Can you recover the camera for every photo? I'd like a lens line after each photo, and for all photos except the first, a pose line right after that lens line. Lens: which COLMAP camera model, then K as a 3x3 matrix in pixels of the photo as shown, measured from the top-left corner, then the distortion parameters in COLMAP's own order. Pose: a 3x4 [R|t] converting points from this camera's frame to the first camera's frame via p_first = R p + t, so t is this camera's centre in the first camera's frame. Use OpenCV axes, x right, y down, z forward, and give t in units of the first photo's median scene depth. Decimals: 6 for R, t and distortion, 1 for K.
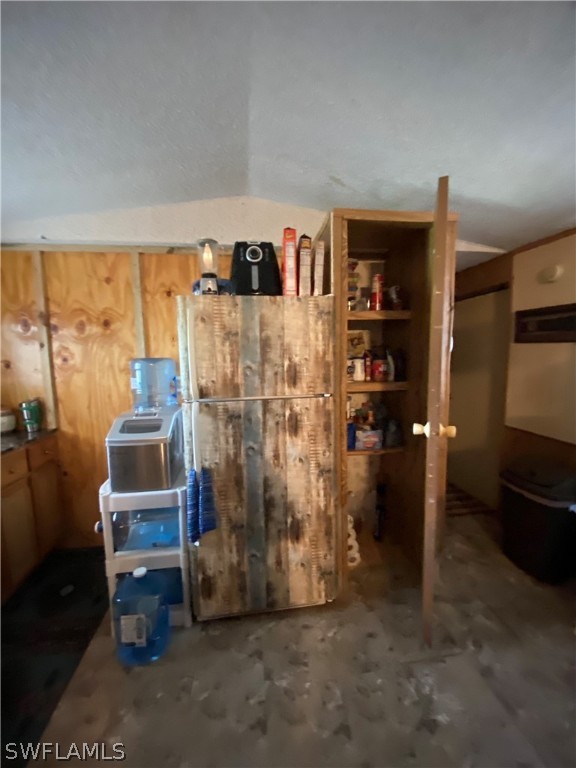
lens RADIAL K [[304.7, 0, 289.1], [0, 304.7, 380.2], [0, 0, 1]] dist [-0.001795, -0.000319]
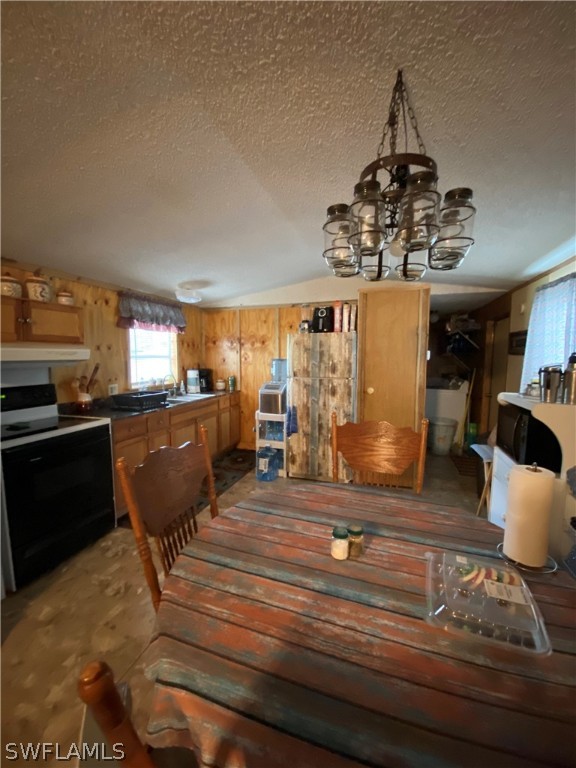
lens RADIAL K [[304.7, 0, 289.1], [0, 304.7, 380.2], [0, 0, 1]] dist [-0.001795, -0.000319]
pose [[0.895068, 0.055962, -0.442404, 0.682848], [-0.061920, 0.998081, 0.000977, 0.084276], [0.441610, 0.026519, 0.896815, -1.079575]]
